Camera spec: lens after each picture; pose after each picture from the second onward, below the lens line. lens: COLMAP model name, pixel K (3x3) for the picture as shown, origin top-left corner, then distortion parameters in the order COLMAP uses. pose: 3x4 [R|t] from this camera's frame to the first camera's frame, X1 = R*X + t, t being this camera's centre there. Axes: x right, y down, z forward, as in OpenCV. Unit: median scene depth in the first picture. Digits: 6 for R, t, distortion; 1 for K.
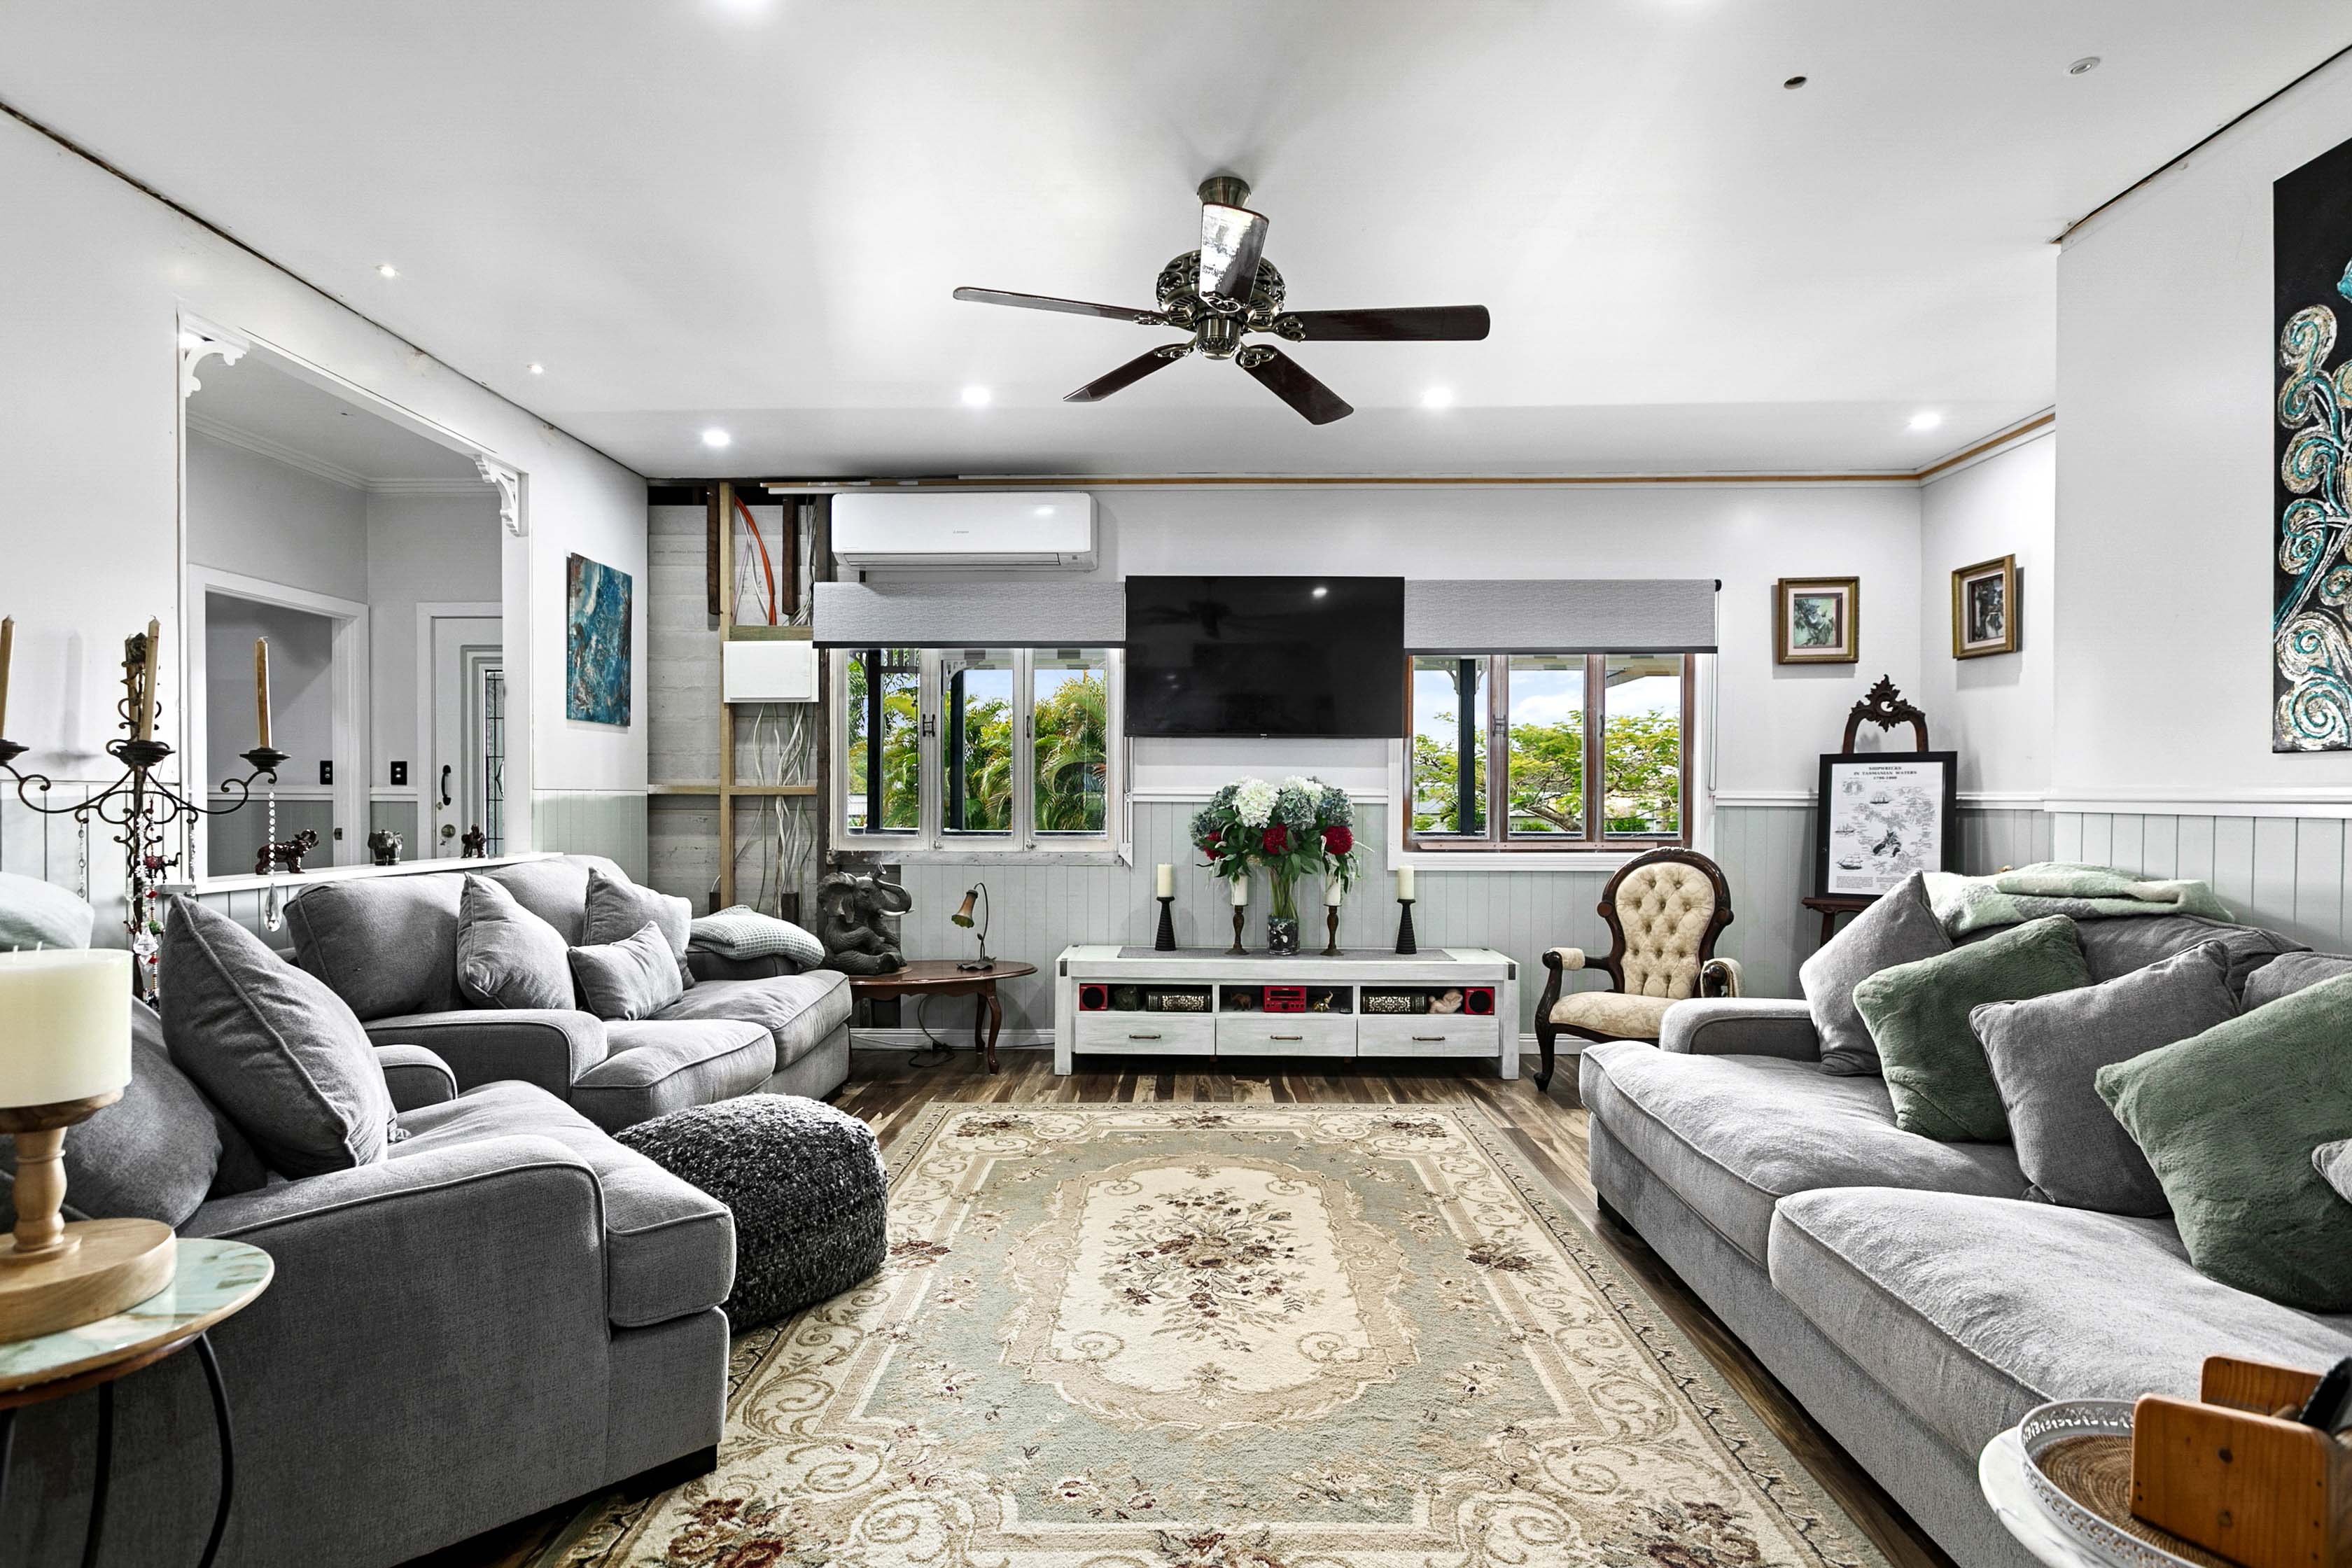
lens RADIAL K [[1134.6, 0, 1177.8], [0, 1134.6, 798.3], [0, 0, 1]] dist [-0.001512, -0.000596]
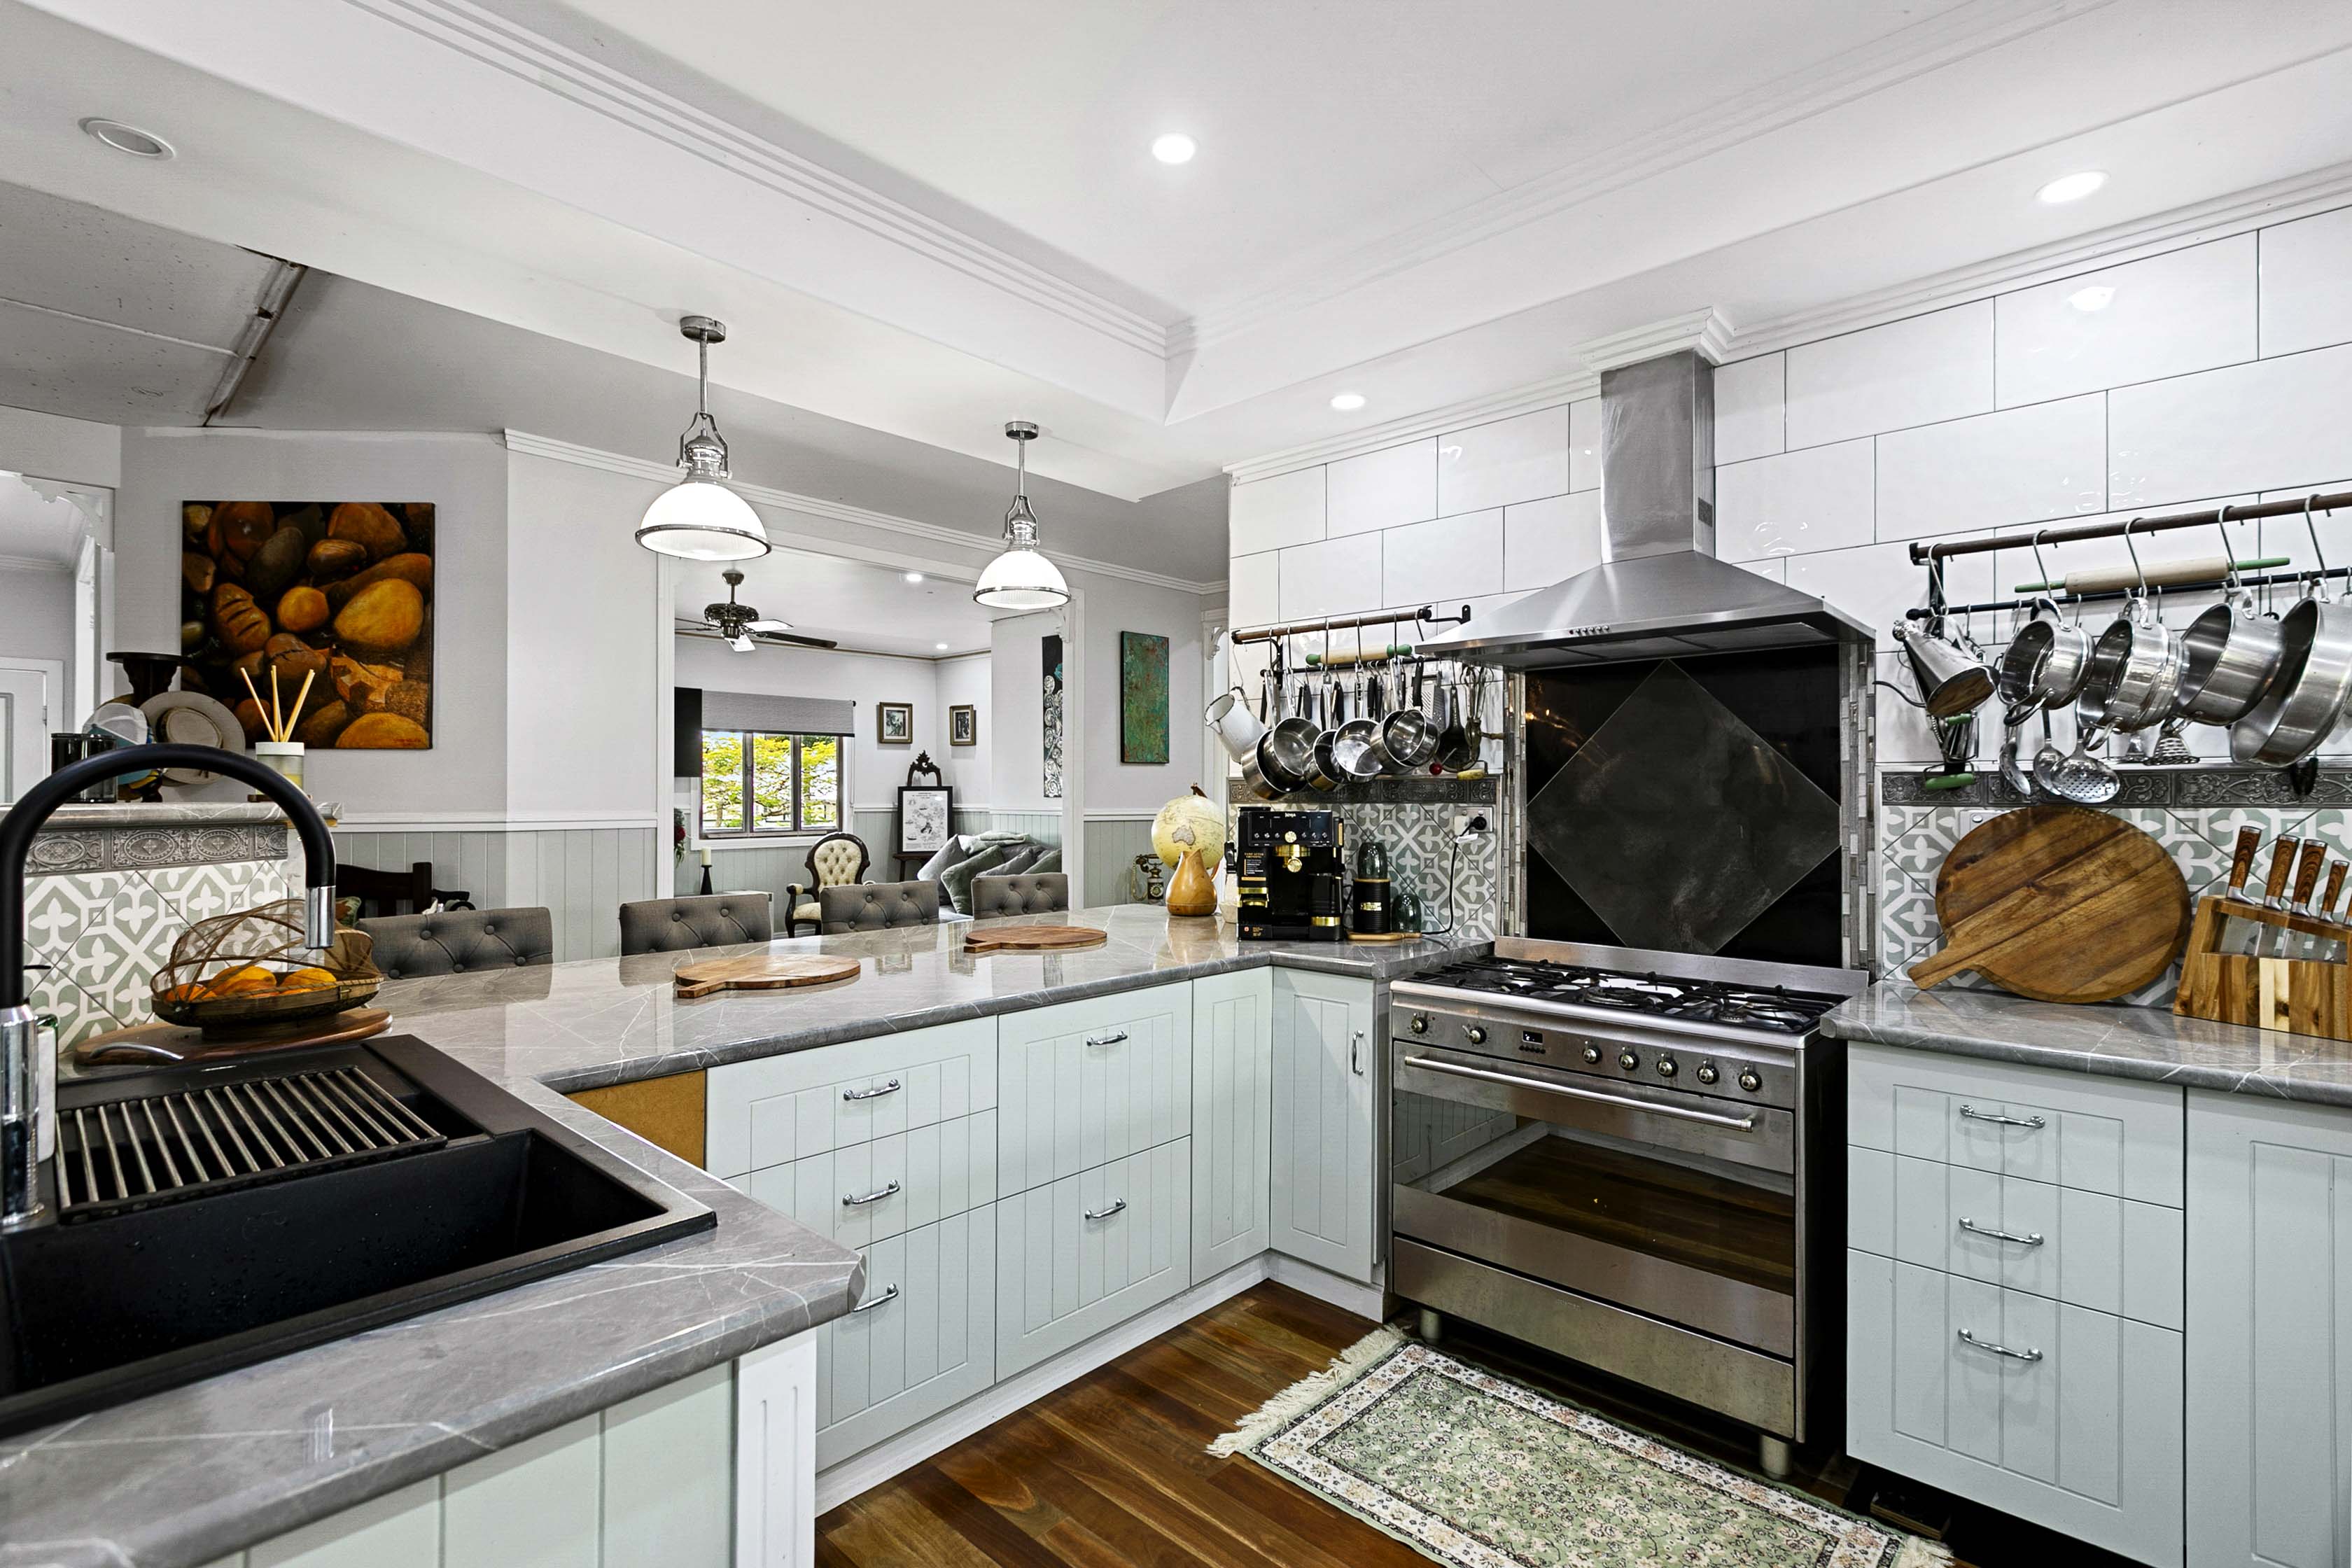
lens RADIAL K [[1076.3, 0, 1174.1], [0, 1076.3, 791.9], [0, 0, 1]] dist [0.004876, -0.000083]
pose [[0.657526, -0.004720, 0.753417, -0.681179], [0.007592, 0.999971, -0.000361, -0.026497], [-0.753394, 0.005957, 0.657543, -0.796083]]
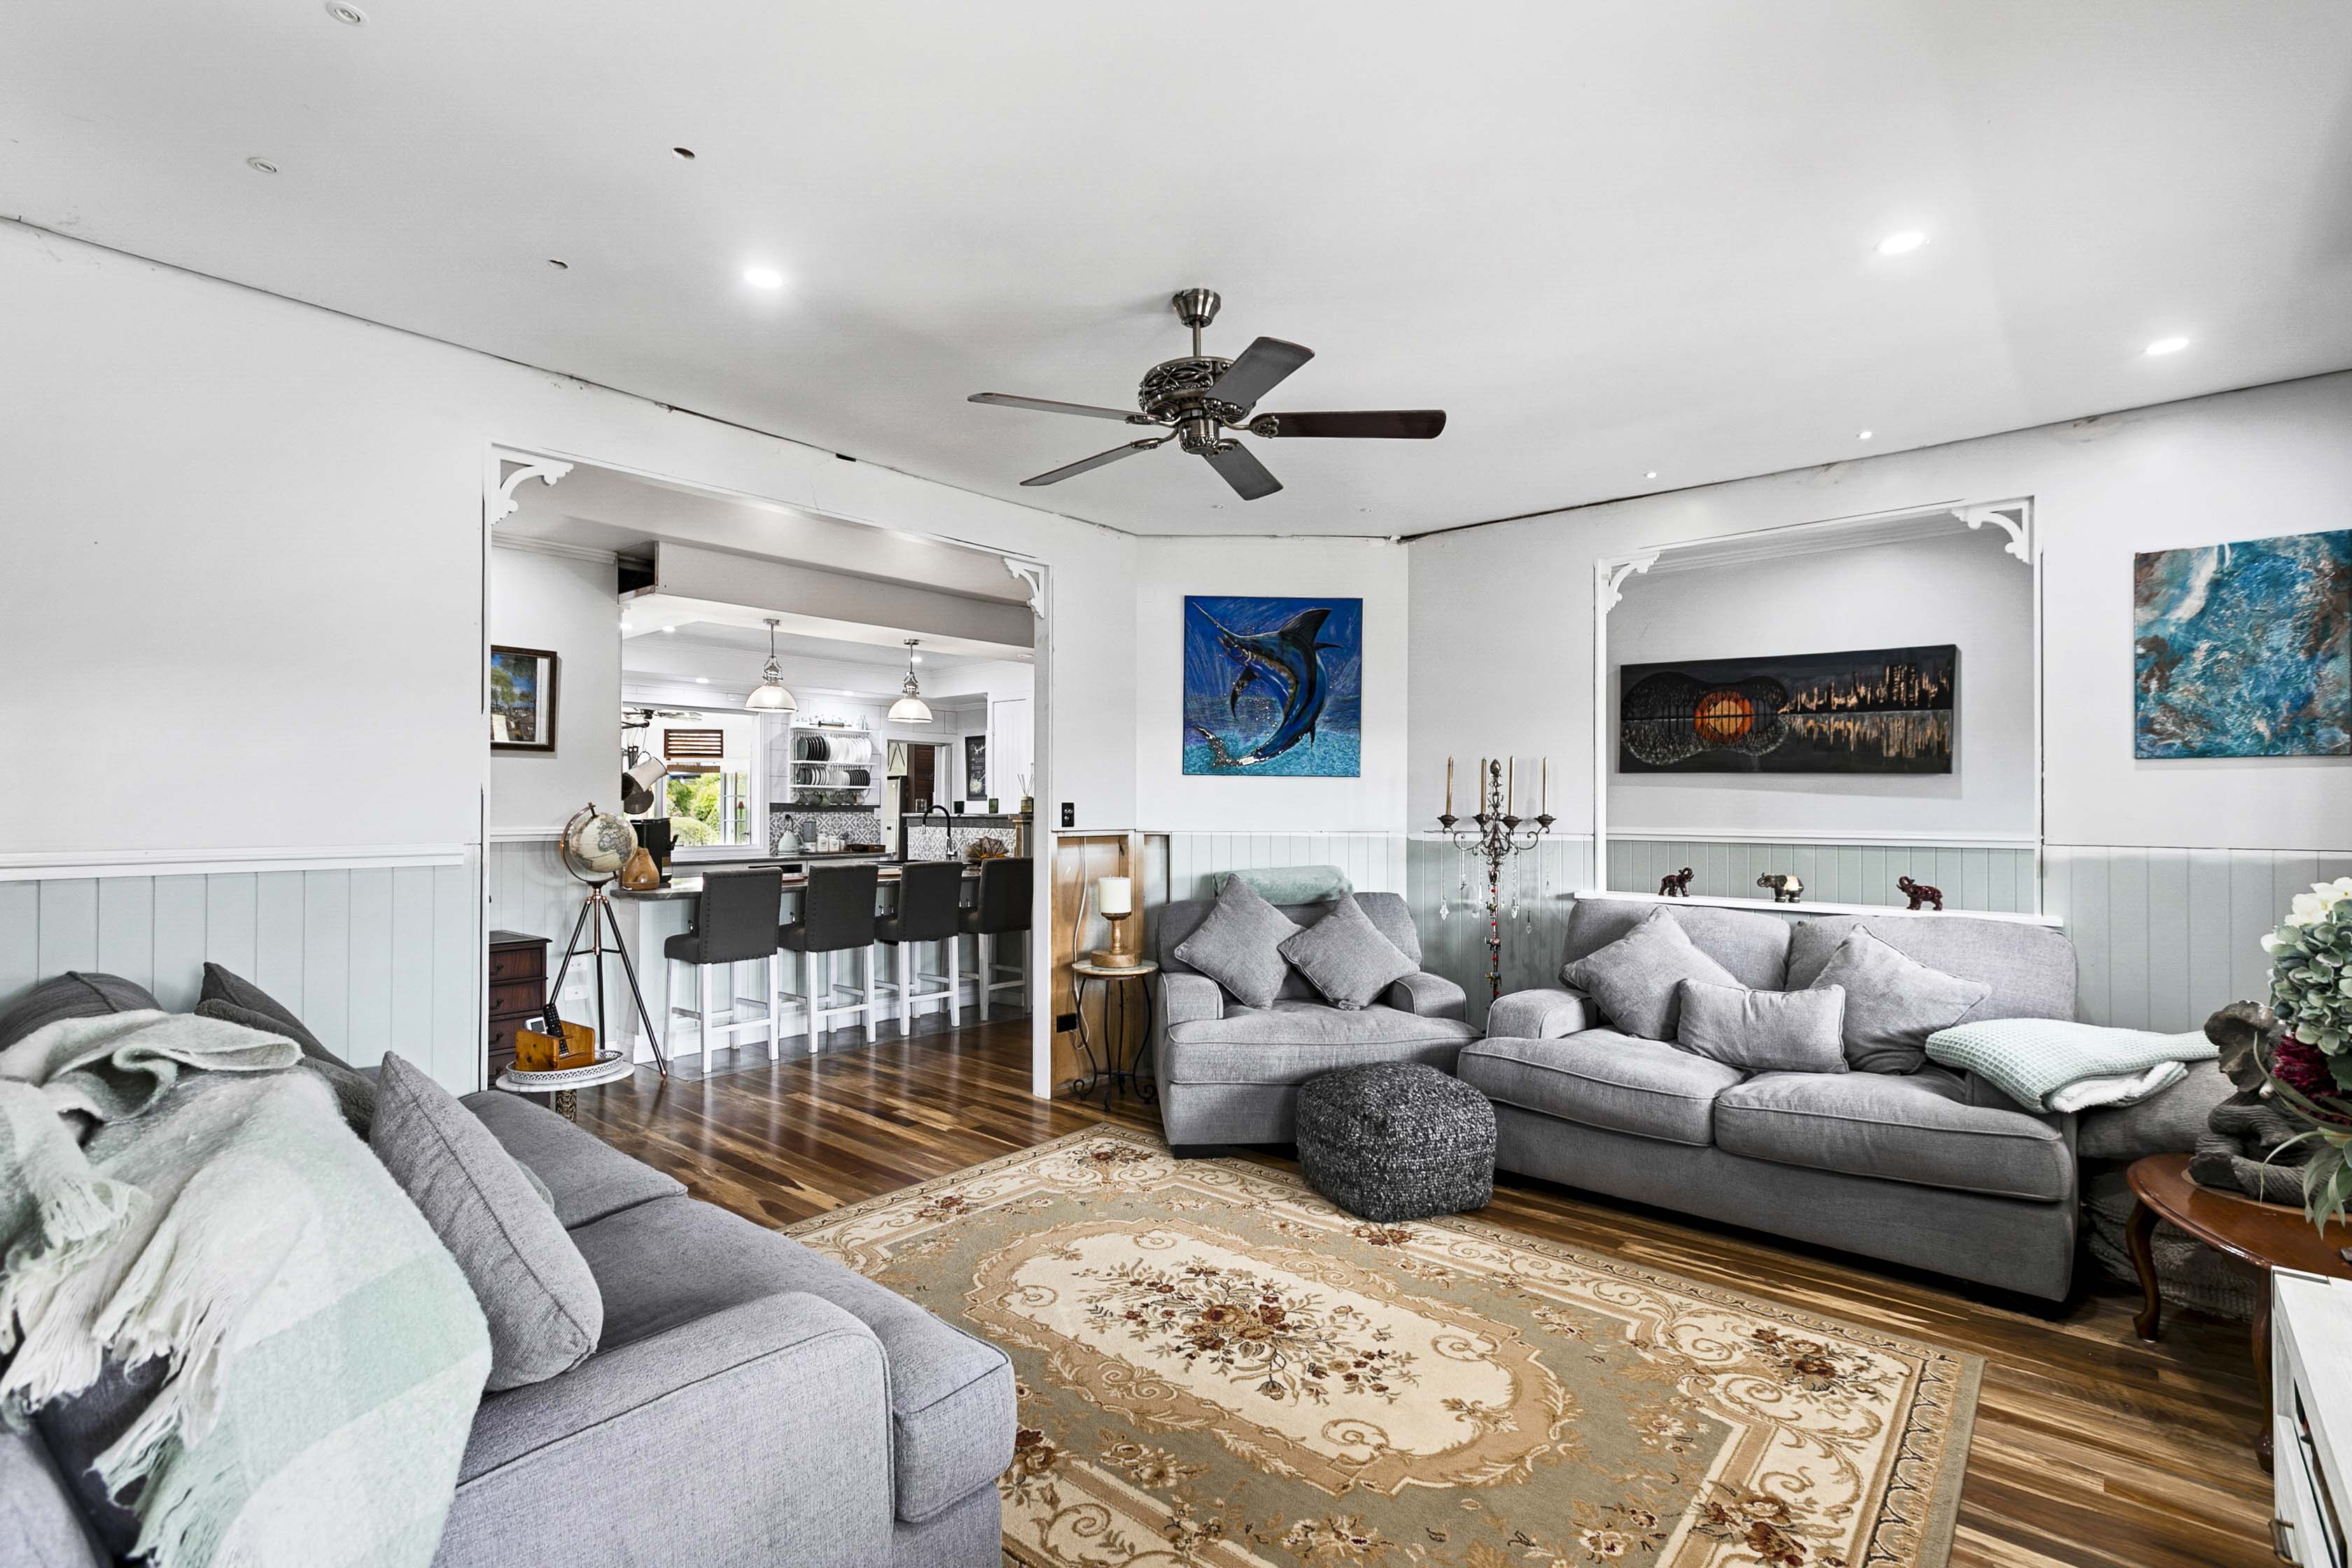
lens RADIAL K [[1076.3, 0, 1173.5], [0, 1076.3, 790.6], [0, 0, 1]] dist [0.004876, -0.000083]
pose [[-0.636461, -0.019134, -0.771072, 0.549147], [-0.009880, 0.999812, -0.016654, -0.031961], [0.771246, -0.002982, -0.636531, 1.074811]]
